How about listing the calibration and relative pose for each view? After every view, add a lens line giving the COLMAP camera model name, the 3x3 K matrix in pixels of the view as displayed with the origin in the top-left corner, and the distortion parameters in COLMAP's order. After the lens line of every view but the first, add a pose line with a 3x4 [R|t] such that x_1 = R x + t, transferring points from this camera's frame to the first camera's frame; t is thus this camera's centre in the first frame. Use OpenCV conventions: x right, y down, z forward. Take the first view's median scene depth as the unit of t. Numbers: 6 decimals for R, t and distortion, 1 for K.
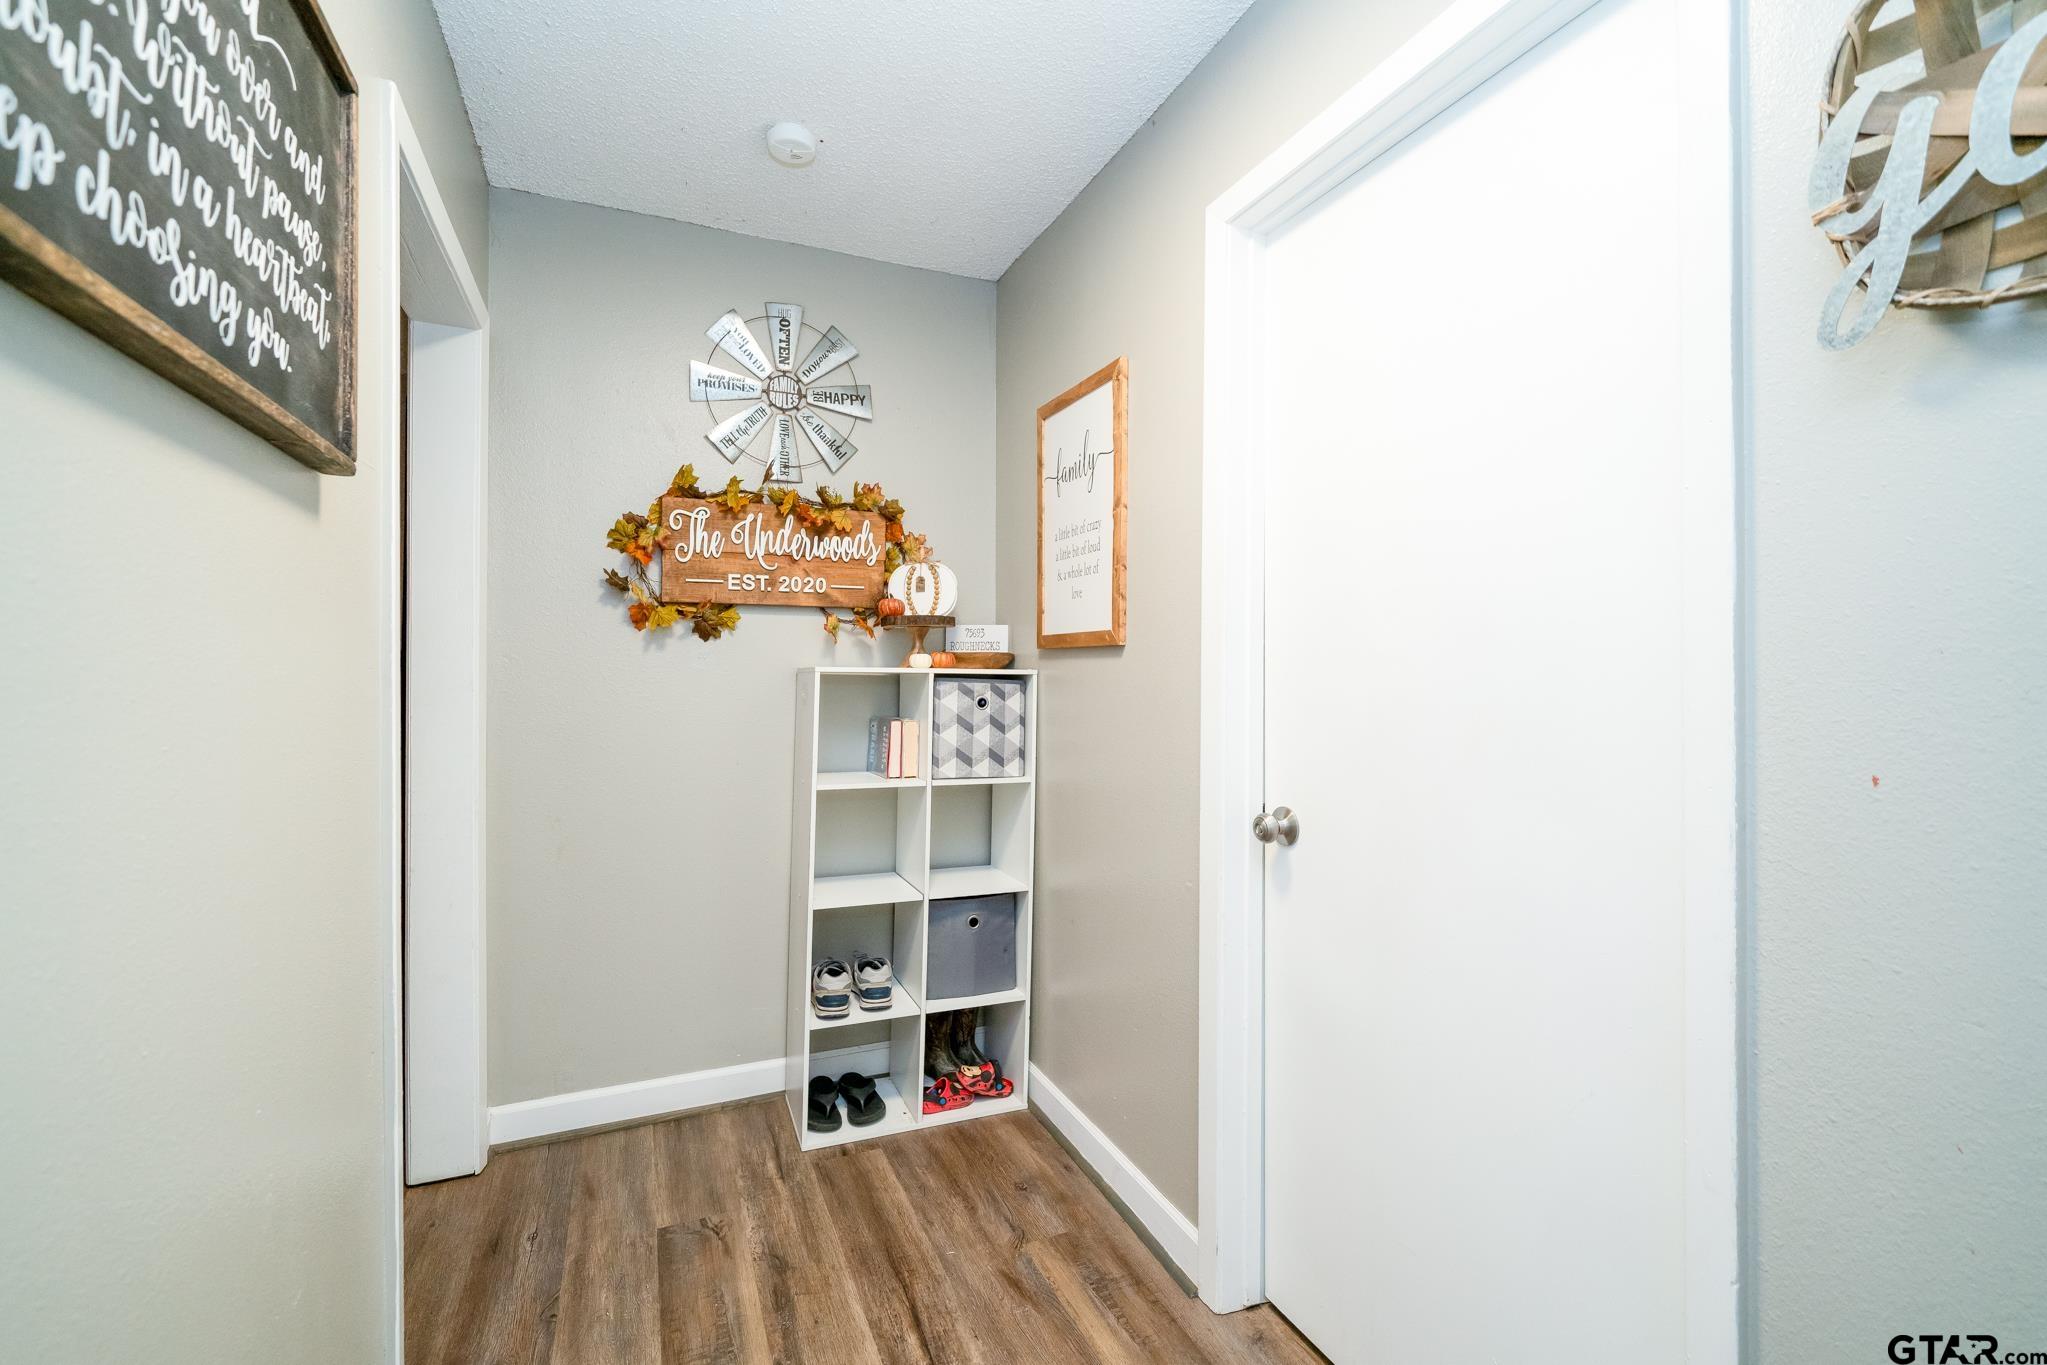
lens RADIAL K [[836.8, 0, 1023.5], [0, 836.8, 682.5], [0, 0, 1]] dist [-0.000409, 0.000040]
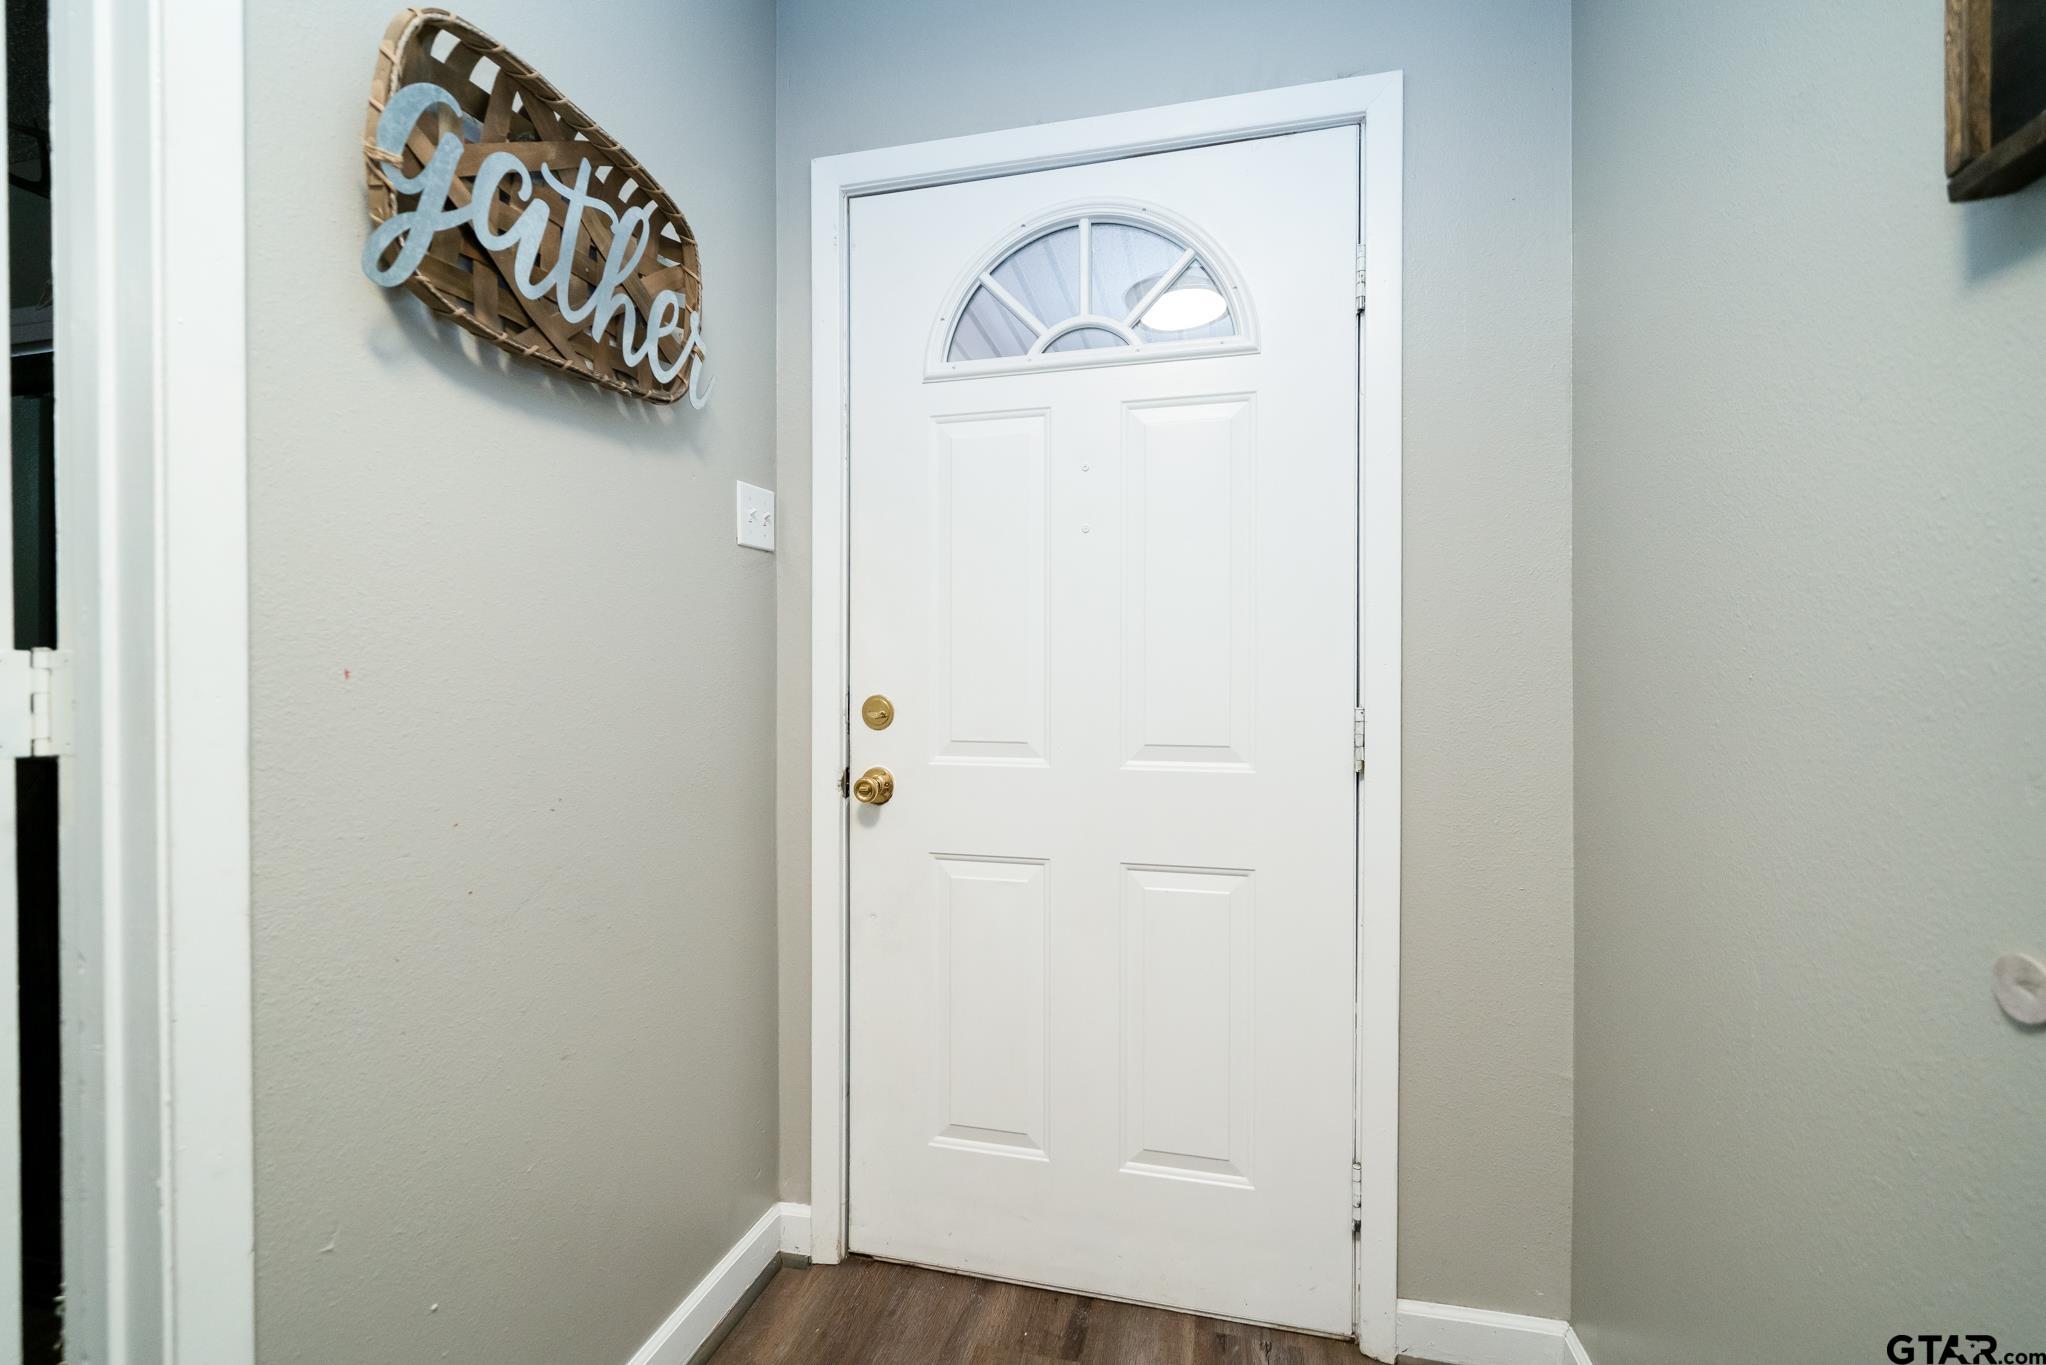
lens RADIAL K [[839.9, 0, 1023.0], [0, 839.9, 682.5], [0, 0, 1]] dist [-0.002651, -0.000422]
pose [[-0.799190, -0.012568, 0.600947, -0.143067], [-0.002529, 0.999843, 0.017546, 0.041094], [-0.601073, 0.012503, -0.799096, 0.517489]]
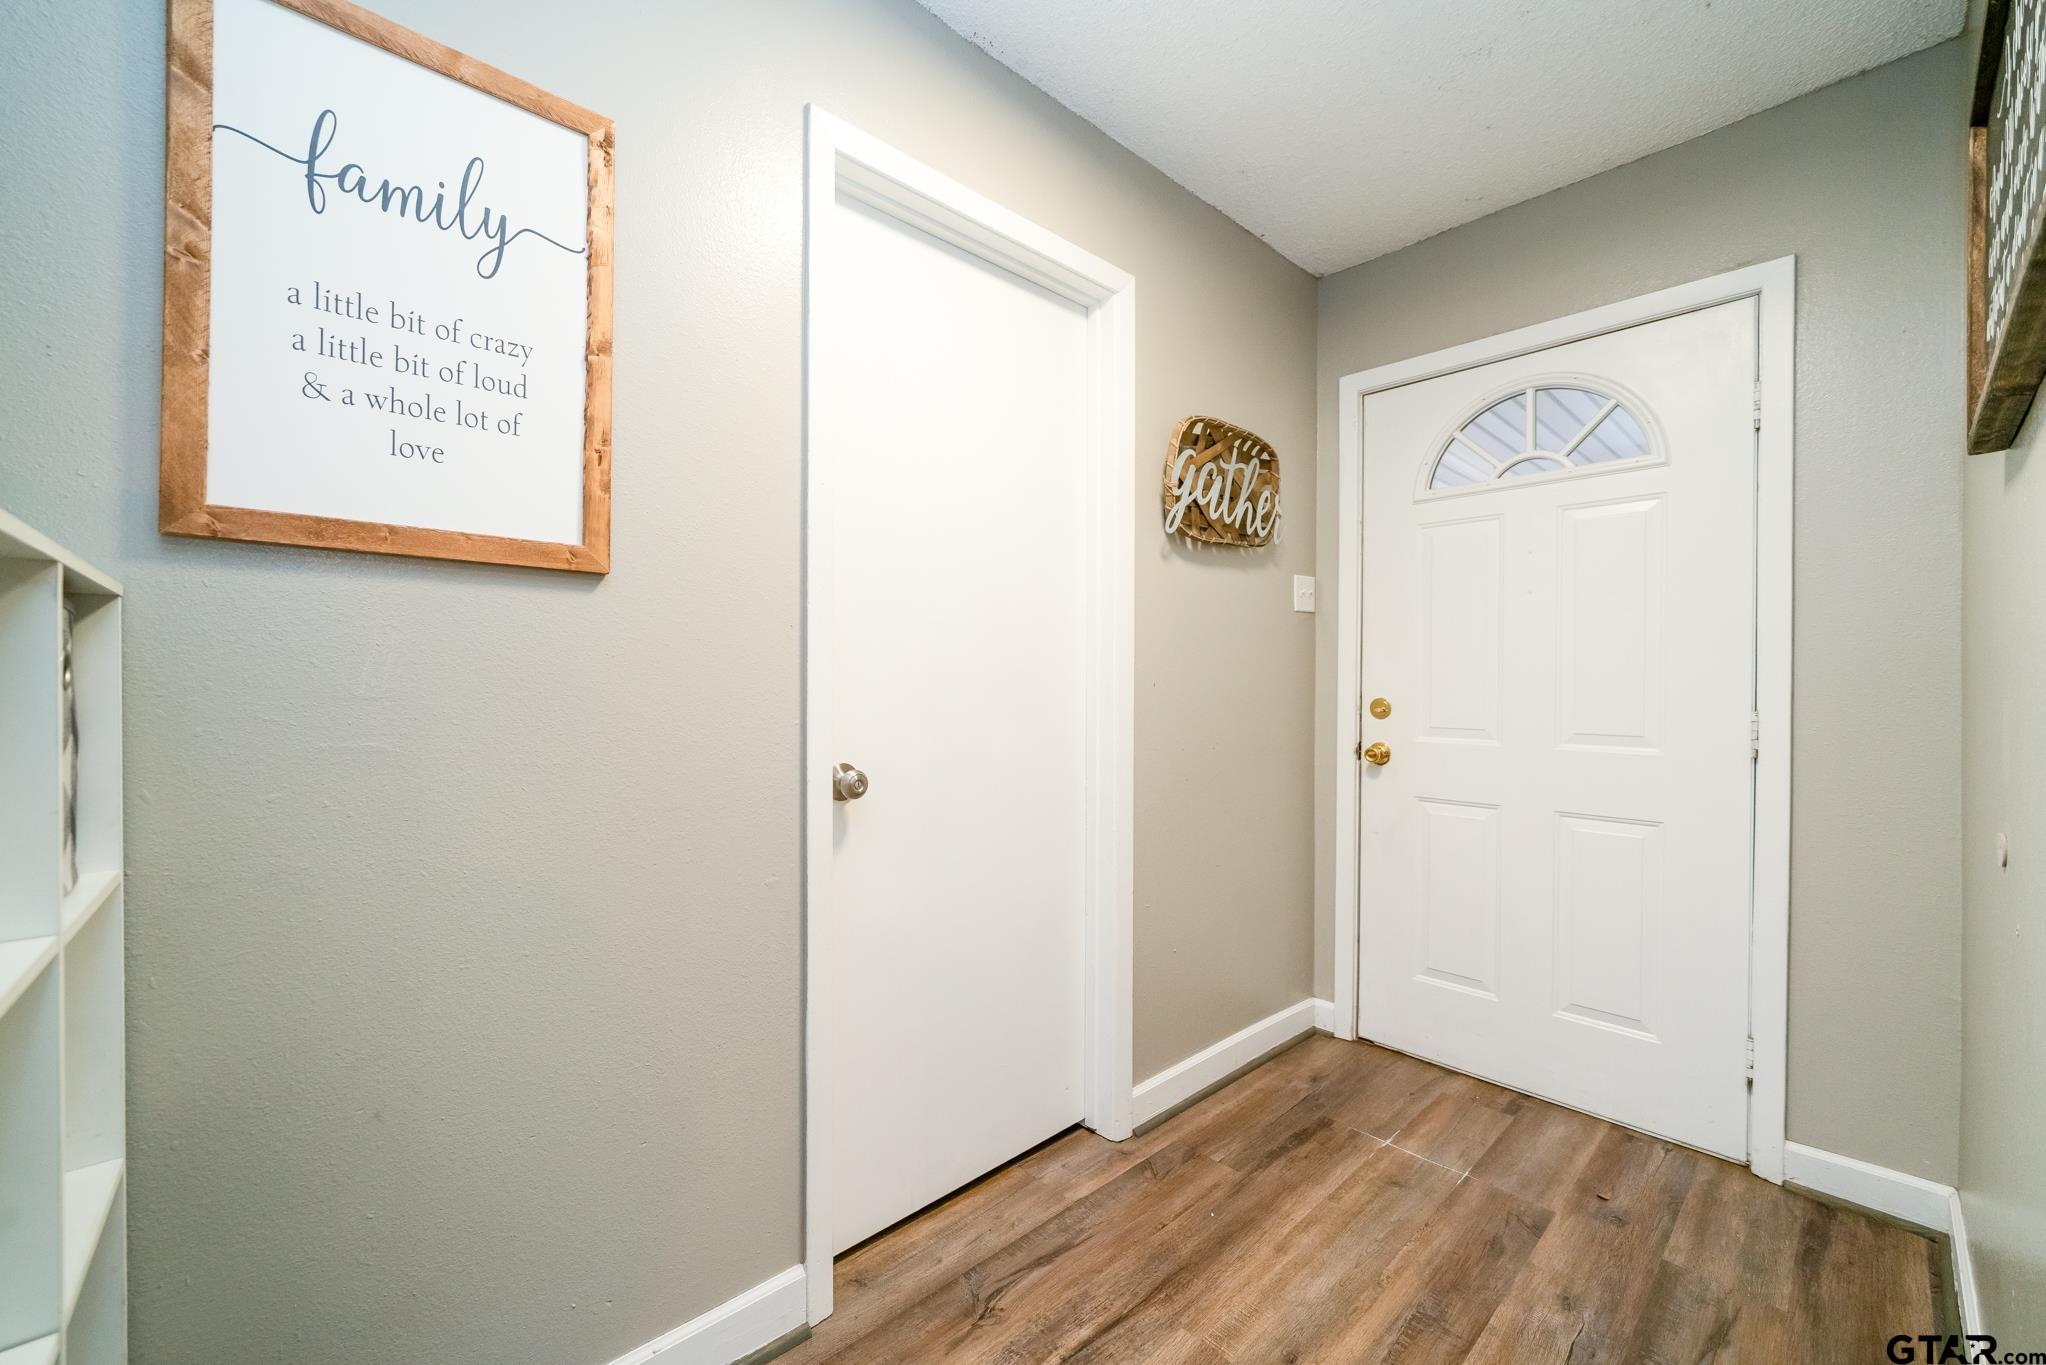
lens RADIAL K [[821.0, 0, 989.7], [0, 821.0, 685.2], [0, 0, 1]] dist [-0.000148, -0.000113]
pose [[-0.303332, -0.014130, 0.952780, -0.568204], [-0.001055, 0.999894, 0.014493, 0.030155], [-0.952884, 0.003391, -0.303315, 0.913069]]
